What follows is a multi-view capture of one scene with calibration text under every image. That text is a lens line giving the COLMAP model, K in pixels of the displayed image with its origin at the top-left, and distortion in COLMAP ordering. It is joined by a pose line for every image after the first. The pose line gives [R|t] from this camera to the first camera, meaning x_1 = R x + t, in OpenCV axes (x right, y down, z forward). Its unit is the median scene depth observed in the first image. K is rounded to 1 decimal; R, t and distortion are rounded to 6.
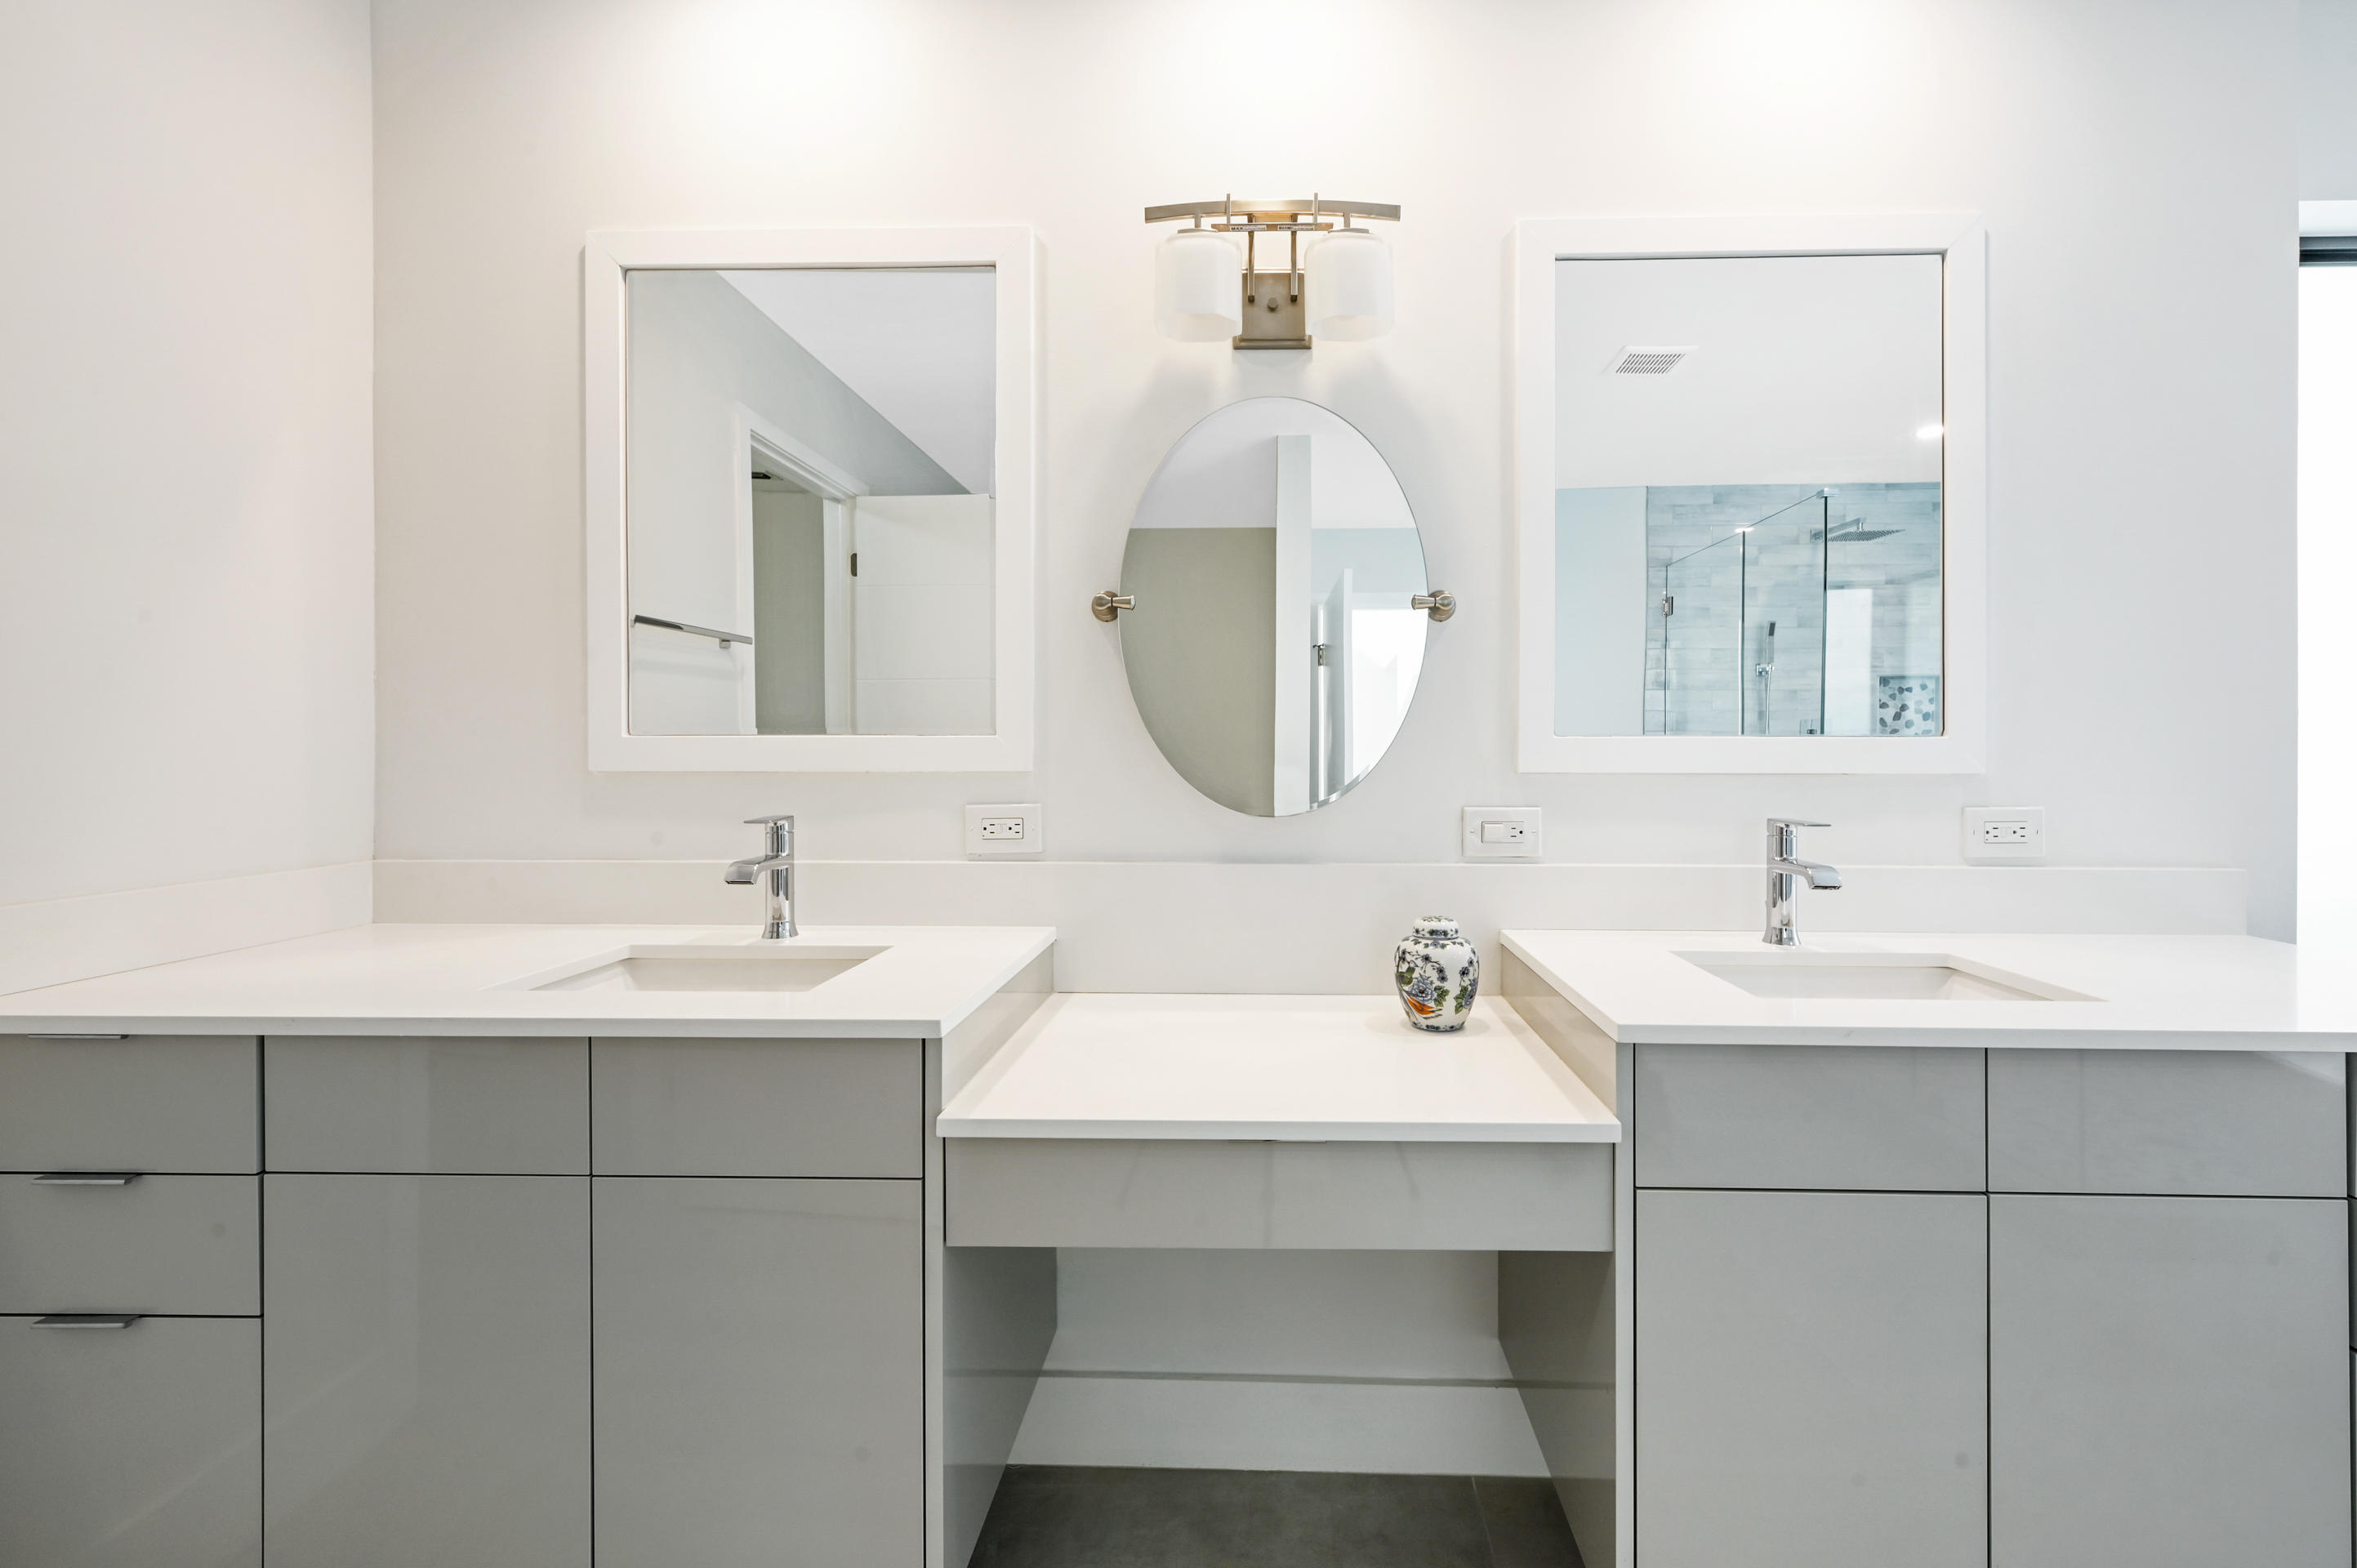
lens RADIAL K [[927.4, 0, 1179.0], [0, 927.4, 764.9], [0, 0, 1]] dist [0.000301, 0.000035]
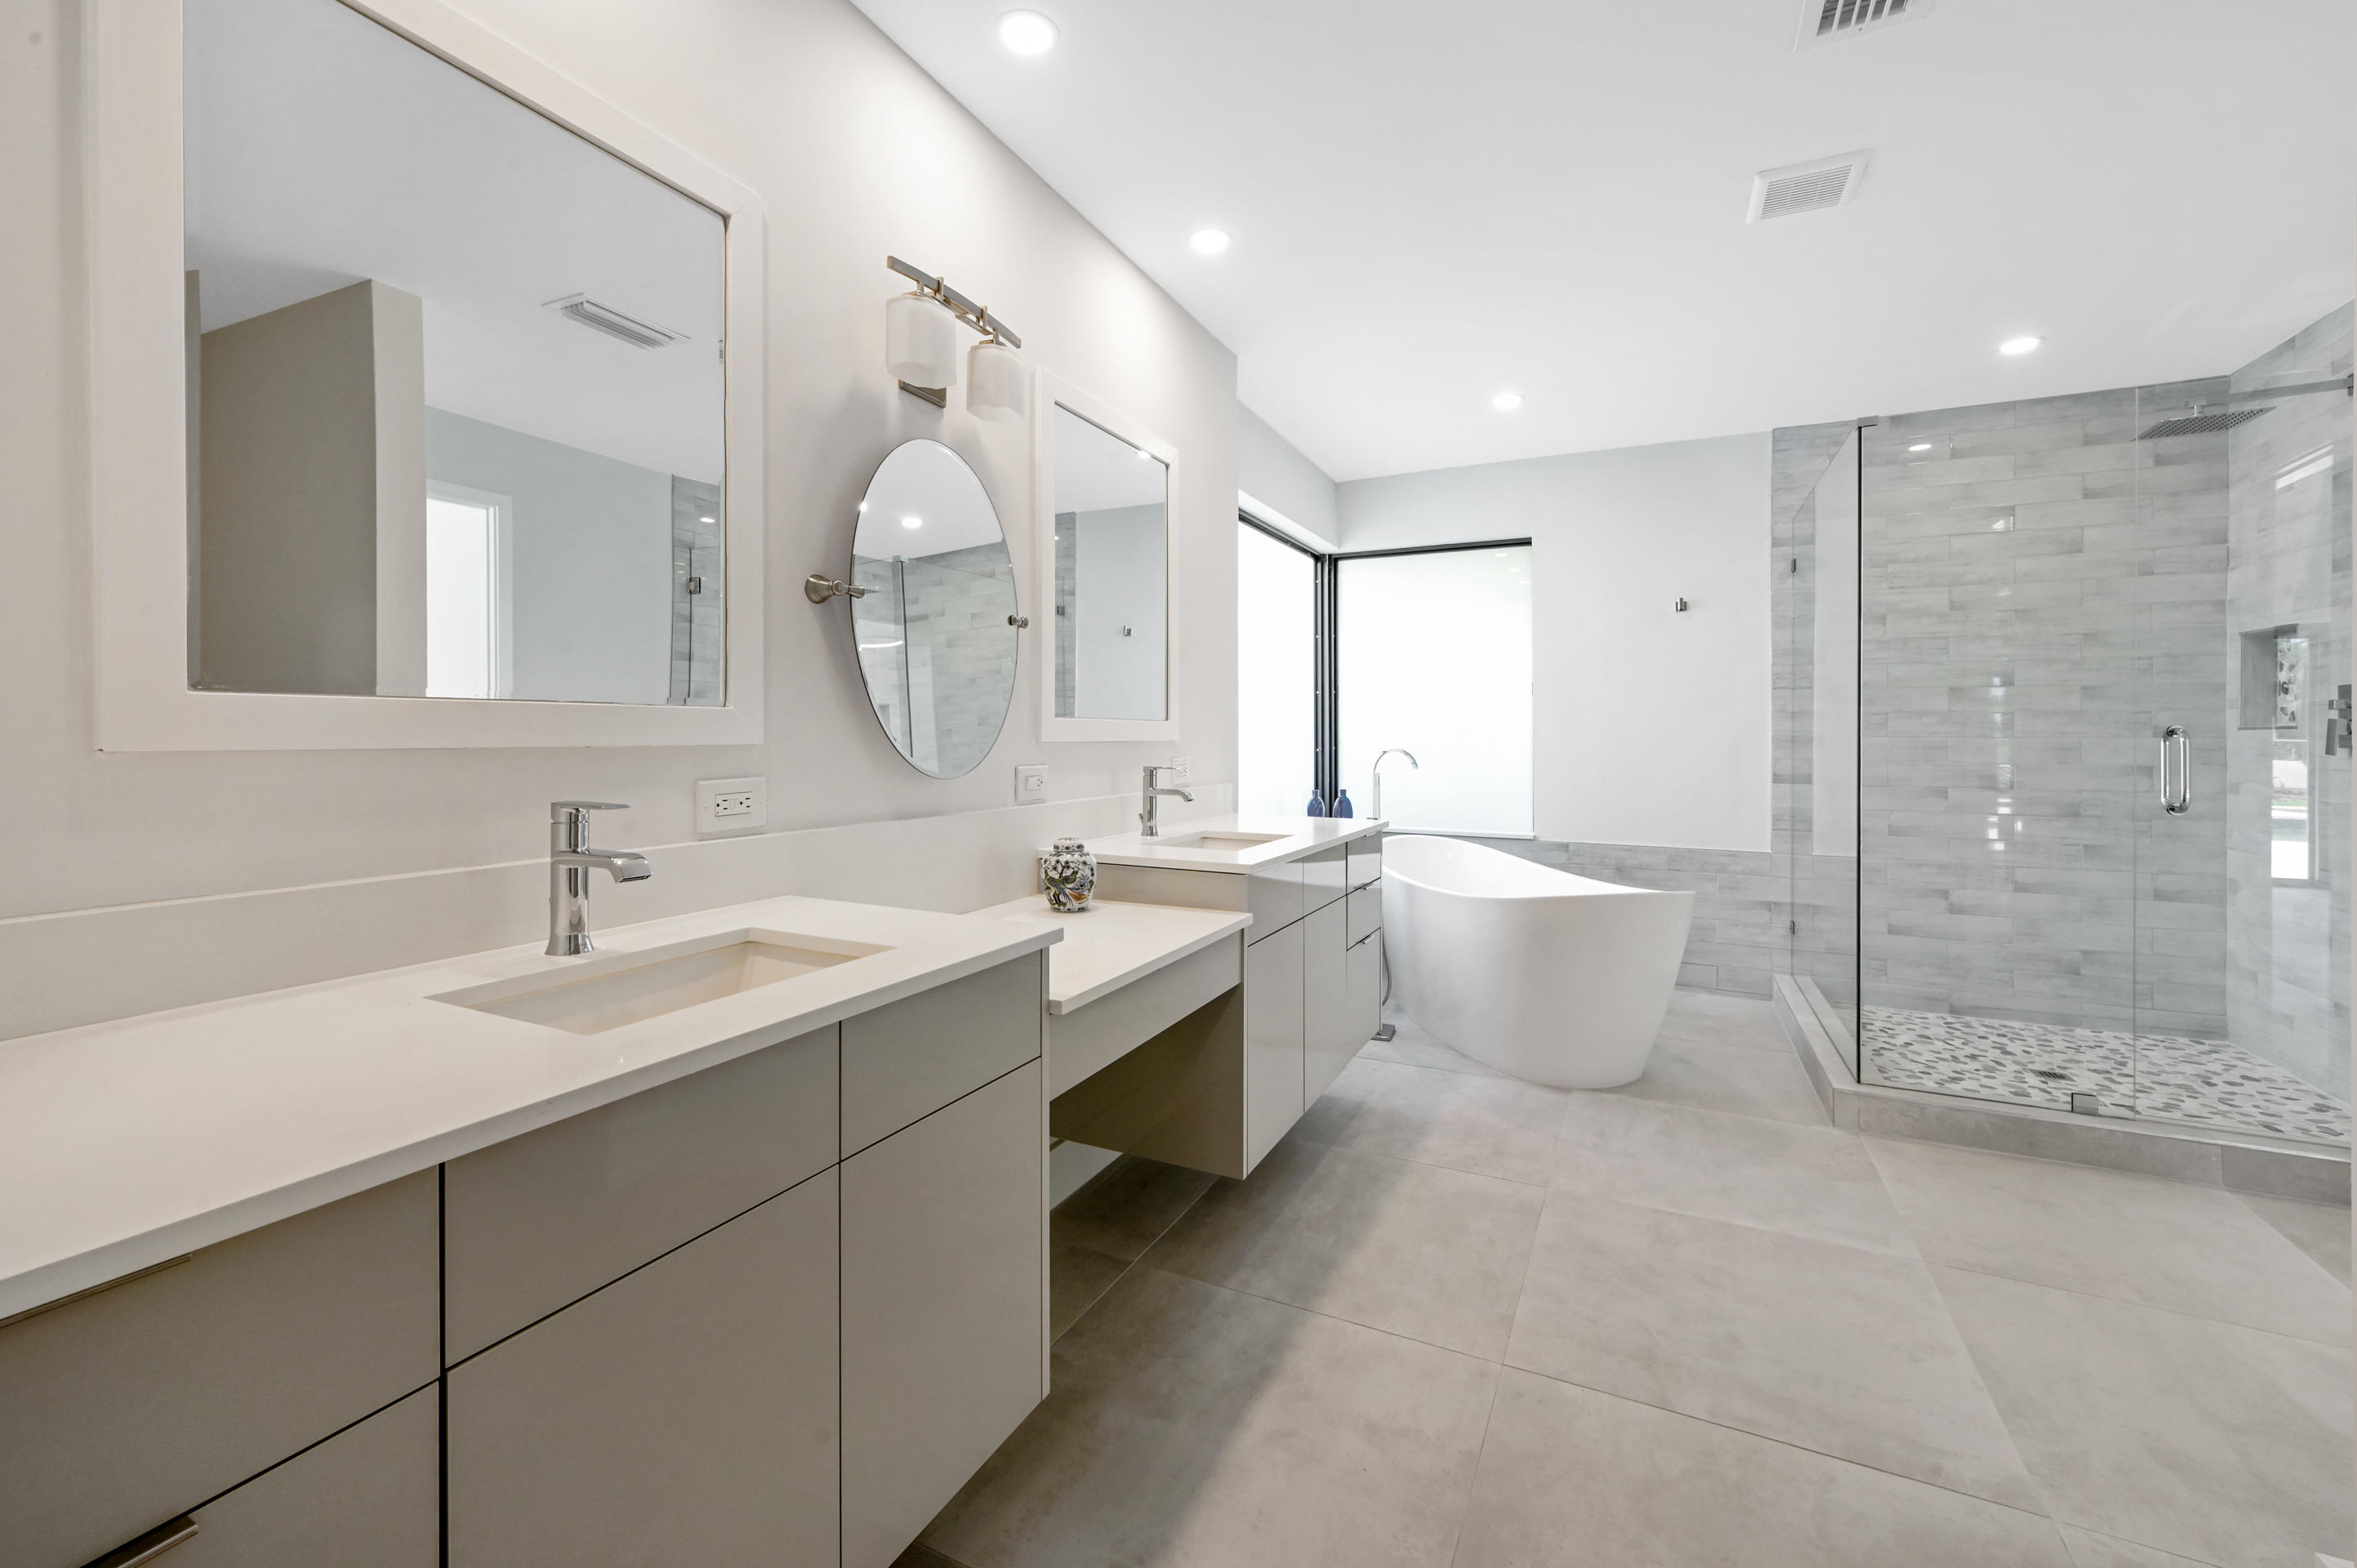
lens RADIAL K [[941.8, 0, 1179.8], [0, 941.8, 737.2], [0, 0, 1]] dist [0.000800, 0.000088]
pose [[0.415982, -0.002101, 0.909371, -0.910021], [0.002127, 0.999997, 0.001337, -0.000954], [-0.909370, 0.001378, 0.415985, 0.174993]]
